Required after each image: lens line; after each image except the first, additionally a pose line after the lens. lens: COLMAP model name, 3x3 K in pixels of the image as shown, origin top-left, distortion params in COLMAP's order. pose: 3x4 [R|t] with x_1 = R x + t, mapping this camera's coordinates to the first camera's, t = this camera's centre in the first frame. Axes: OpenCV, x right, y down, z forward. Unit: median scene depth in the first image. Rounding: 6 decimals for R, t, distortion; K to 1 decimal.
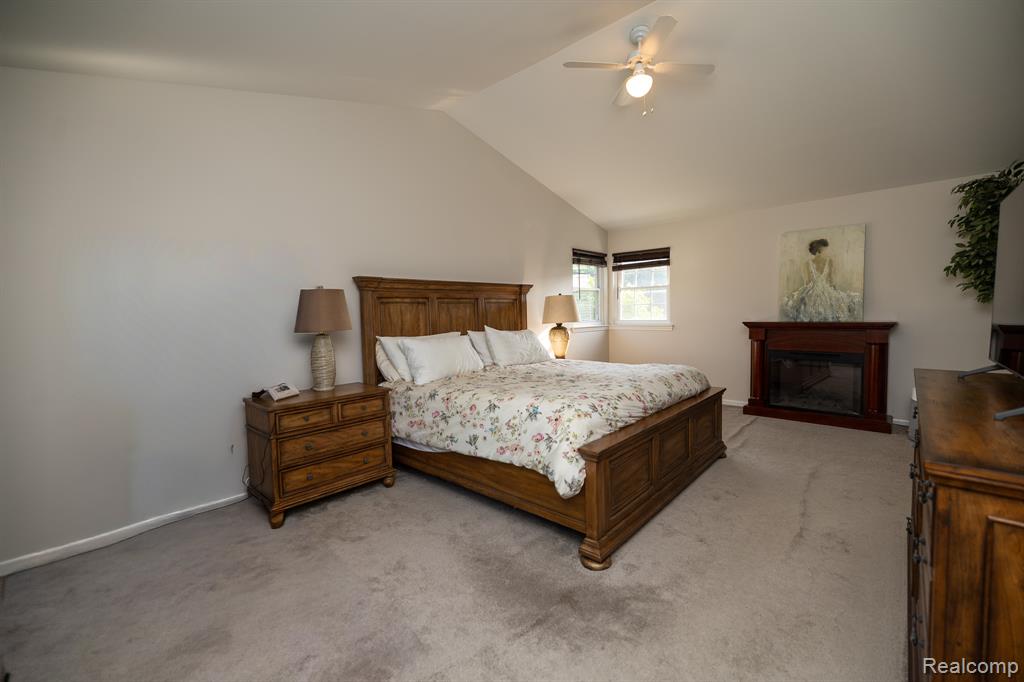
lens RADIAL K [[430.8, 0, 514.1], [0, 430.8, 335.2], [0, 0, 1]] dist [-0.000935, -0.000046]
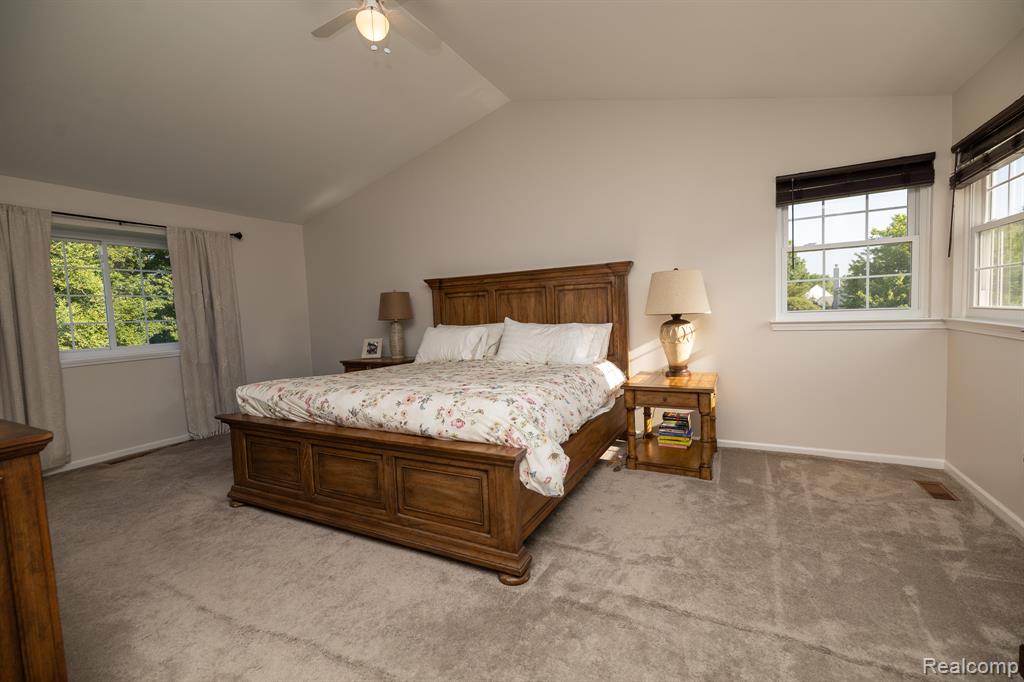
lens RADIAL K [[430.8, 0, 514.1], [0, 430.8, 335.2], [0, 0, 1]] dist [-0.000935, -0.000046]
pose [[0.260014, 0.068808, -0.963150, 0.880025], [-0.009694, 0.997594, 0.068652, -0.049294], [0.965556, -0.008514, 0.260055, 0.776737]]
